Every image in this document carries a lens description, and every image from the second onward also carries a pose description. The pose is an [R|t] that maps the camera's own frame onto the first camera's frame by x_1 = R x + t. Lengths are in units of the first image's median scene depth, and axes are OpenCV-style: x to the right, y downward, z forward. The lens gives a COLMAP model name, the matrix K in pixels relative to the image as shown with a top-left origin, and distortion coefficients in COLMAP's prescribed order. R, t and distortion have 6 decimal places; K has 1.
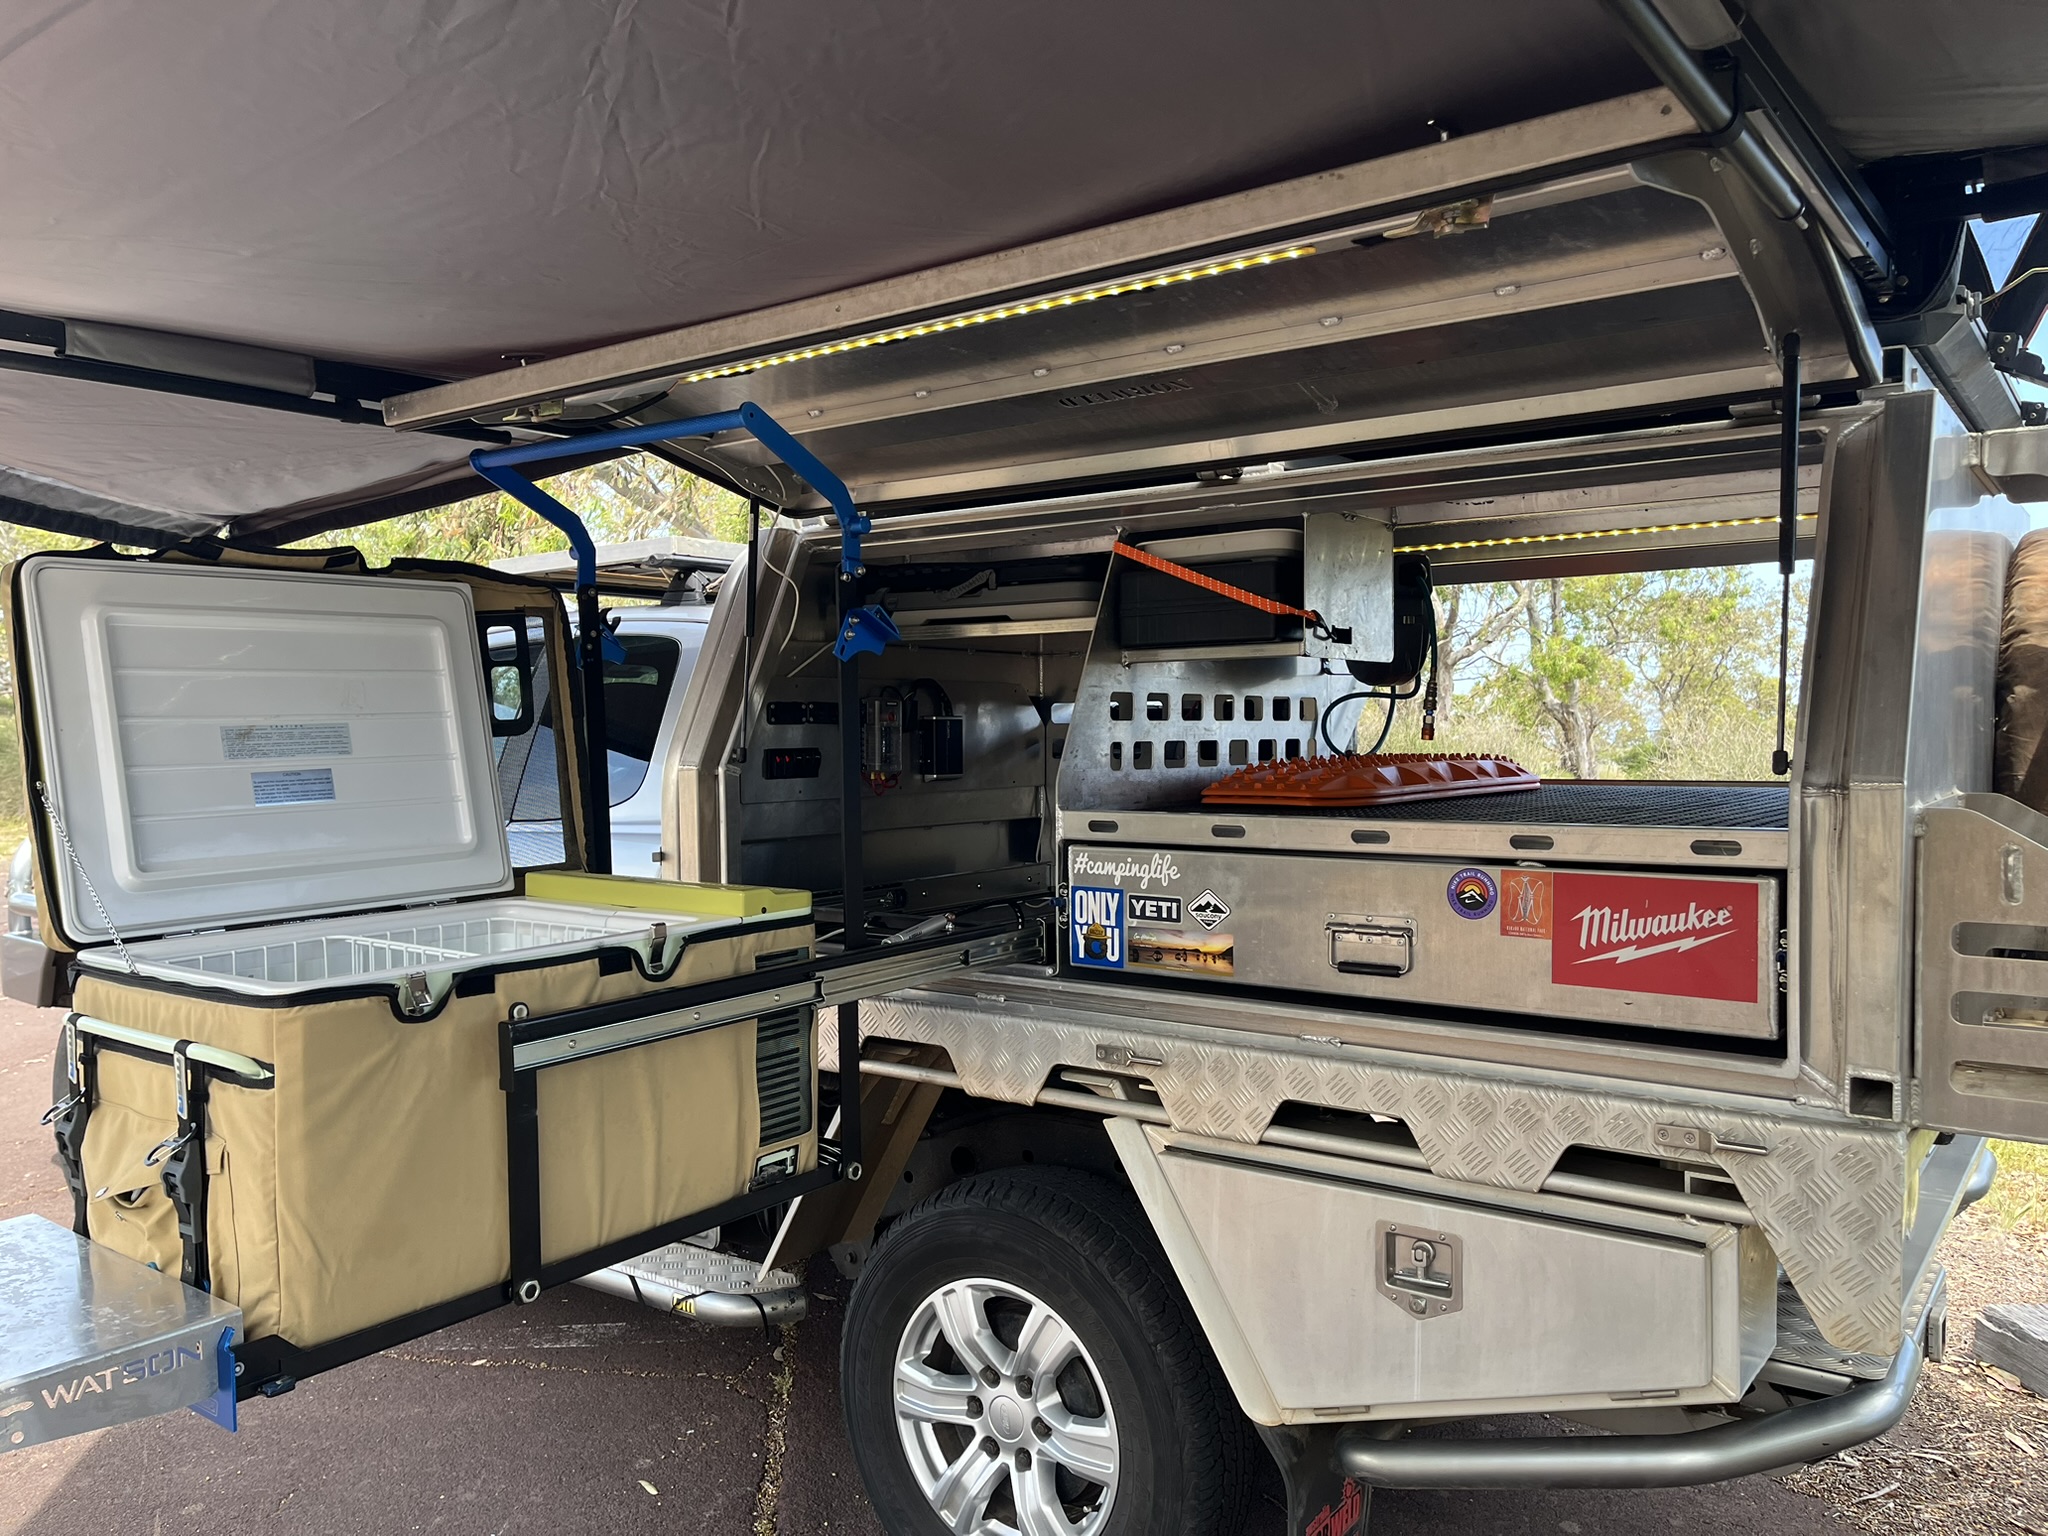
lens RADIAL K [[1557.1, 0, 1026.5], [0, 1557.1, 784.2], [0, 0, 1]] dist [-0.008782, -0.010779]
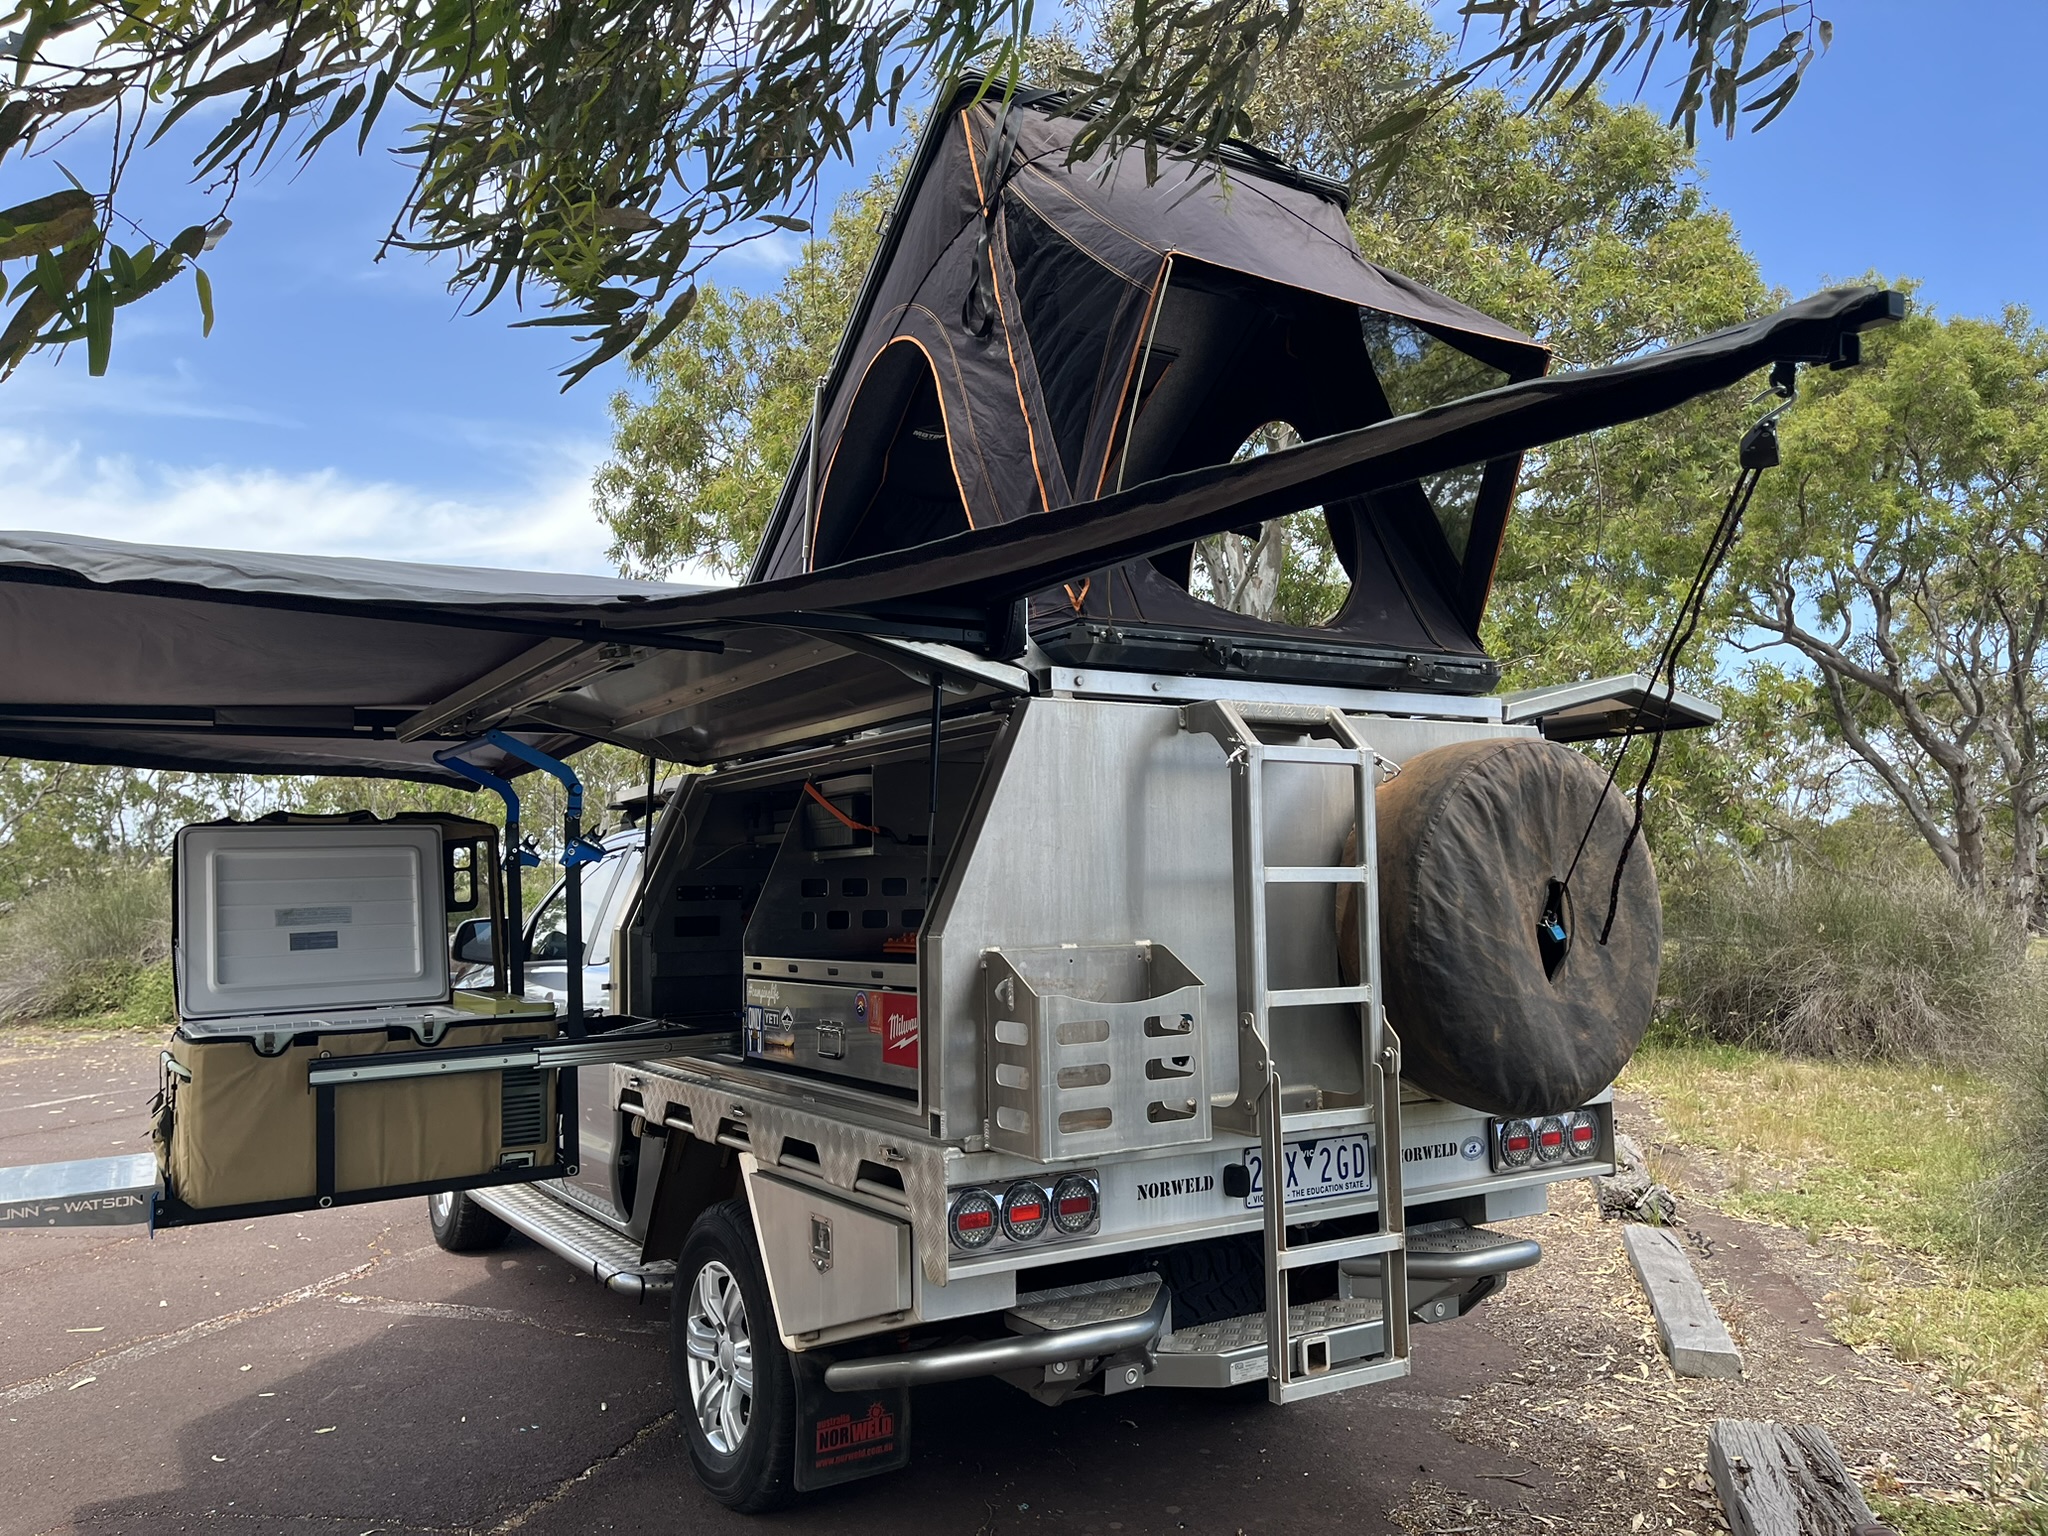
lens RADIAL K [[1557.1, 0, 1022.9], [0, 1557.1, 762.7], [0, 0, 1]] dist [-0.008782, -0.010779]
pose [[0.928542, -0.043465, -0.368675, 0.984960], [0.002087, 0.993717, -0.111899, -0.000448], [0.371222, 0.103134, 0.922799, -0.420738]]
